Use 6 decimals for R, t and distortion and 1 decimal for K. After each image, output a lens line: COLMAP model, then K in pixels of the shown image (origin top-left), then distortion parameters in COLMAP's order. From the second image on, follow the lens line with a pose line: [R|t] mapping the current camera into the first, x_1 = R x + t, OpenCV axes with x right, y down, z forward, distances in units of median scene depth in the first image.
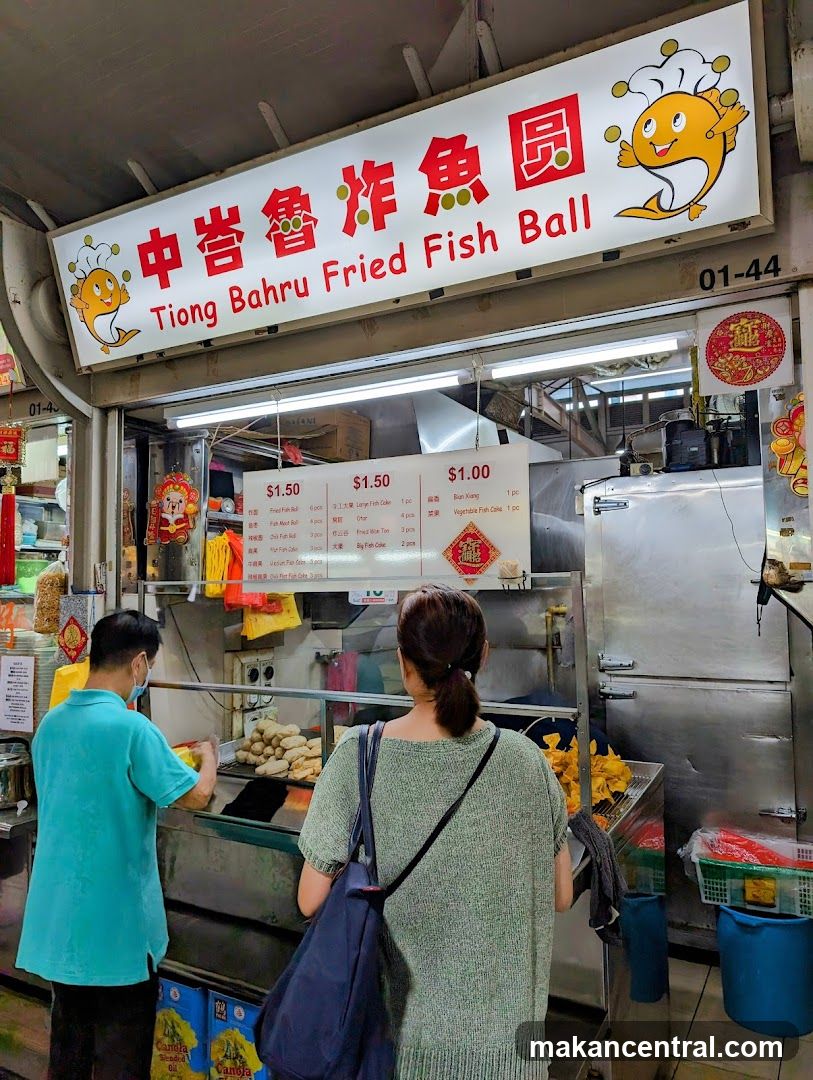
lens RADIAL K [[762.9, 0, 417.4], [0, 762.9, 535.9], [0, 0, 1]] dist [-0.005588, 0.008752]
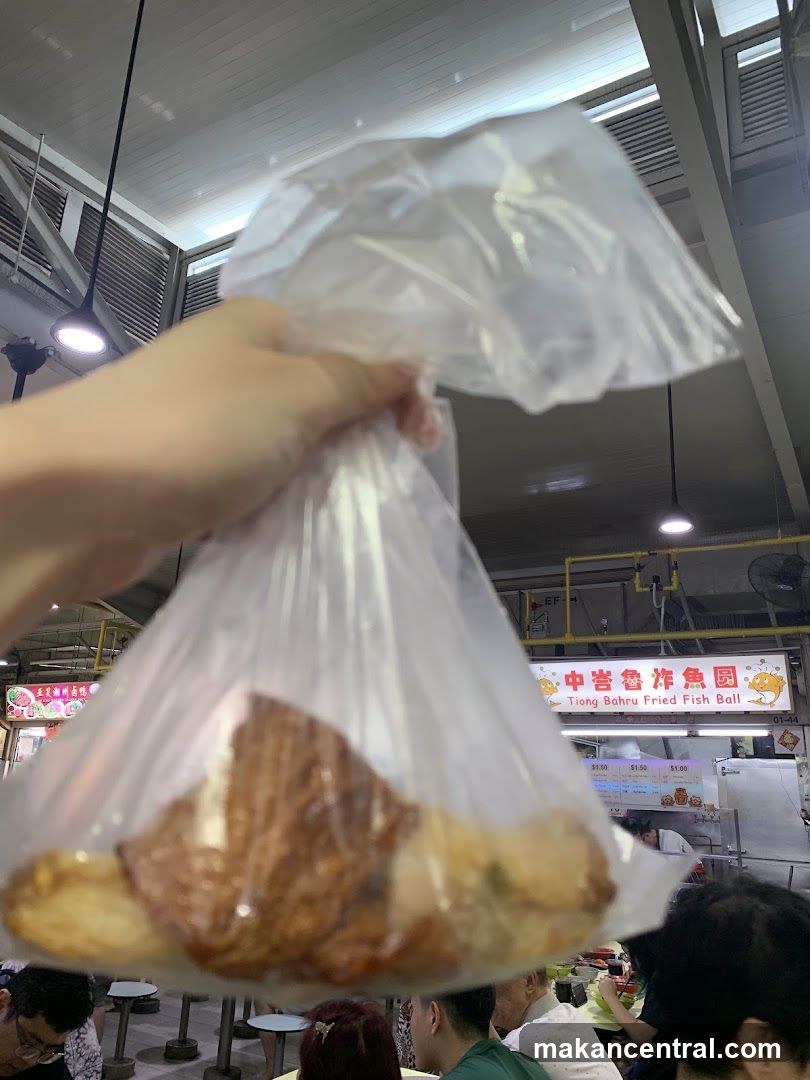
lens RADIAL K [[783.1, 0, 407.2], [0, 783.1, 534.0], [0, 0, 1]] dist [-0.000682, -0.005383]
pose [[0.996910, 0.041382, -0.066770, -0.886027], [-0.056317, 0.969078, -0.240243, -0.180654], [0.054764, 0.243261, 0.968414, -2.230101]]
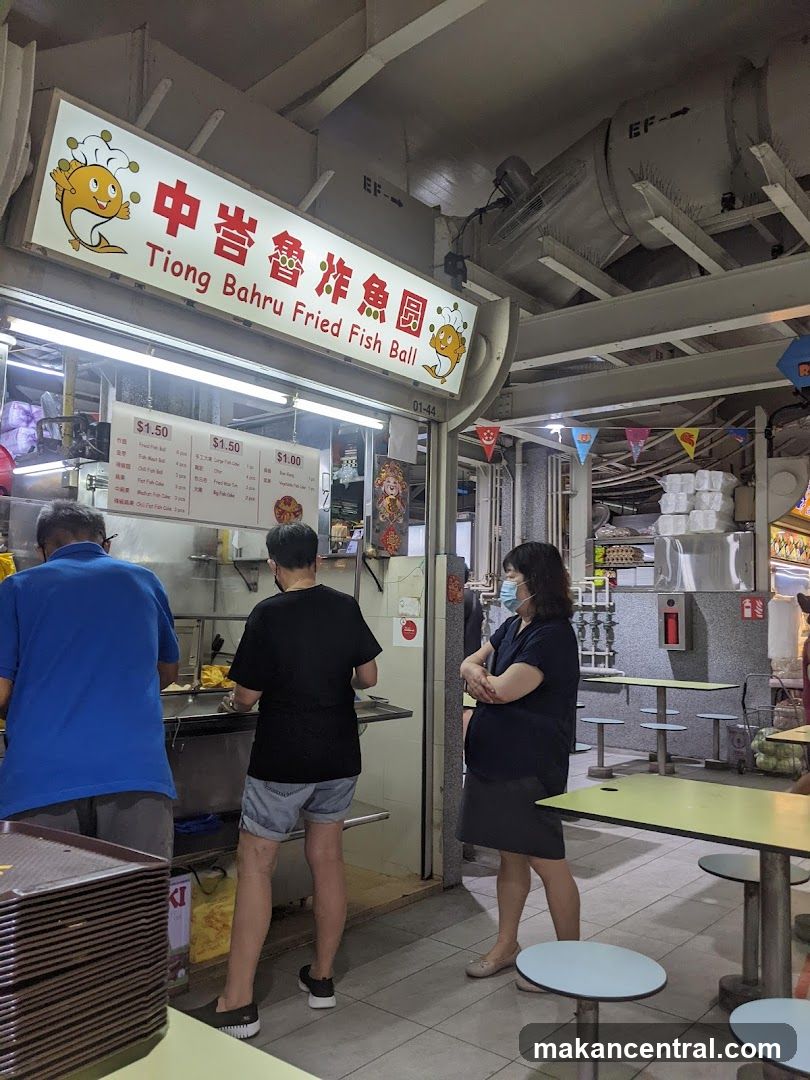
lens RADIAL K [[932.0, 0, 409.4], [0, 932.0, 546.8], [0, 0, 1]] dist [0.052644, -0.082459]
pose [[0.180162, 0.105197, 0.977996, -1.714660], [-0.088600, 0.991959, -0.090377, 0.222365], [-0.979639, -0.070368, 0.188034, 0.452405]]
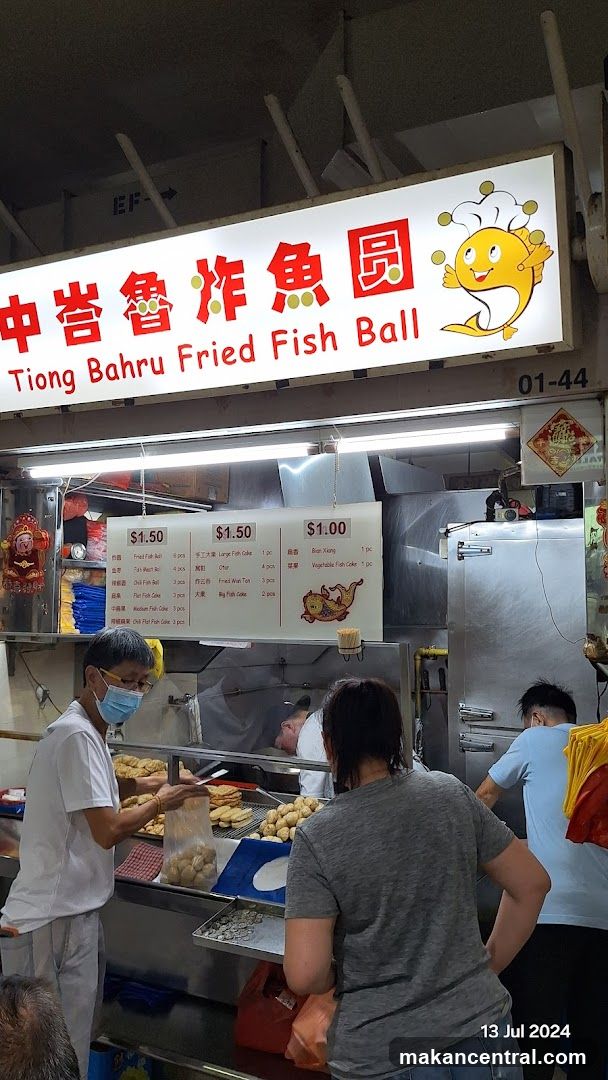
lens RADIAL K [[923.8, 0, 301.6], [0, 923.8, 550.4], [0, 0, 1]] dist [0.076072, -0.042520]
pose [[0.999875, 0.014916, 0.005187, 0.045971], [-0.015010, 0.999716, 0.018508, -0.100142], [-0.004910, -0.018584, 0.999815, -0.297036]]
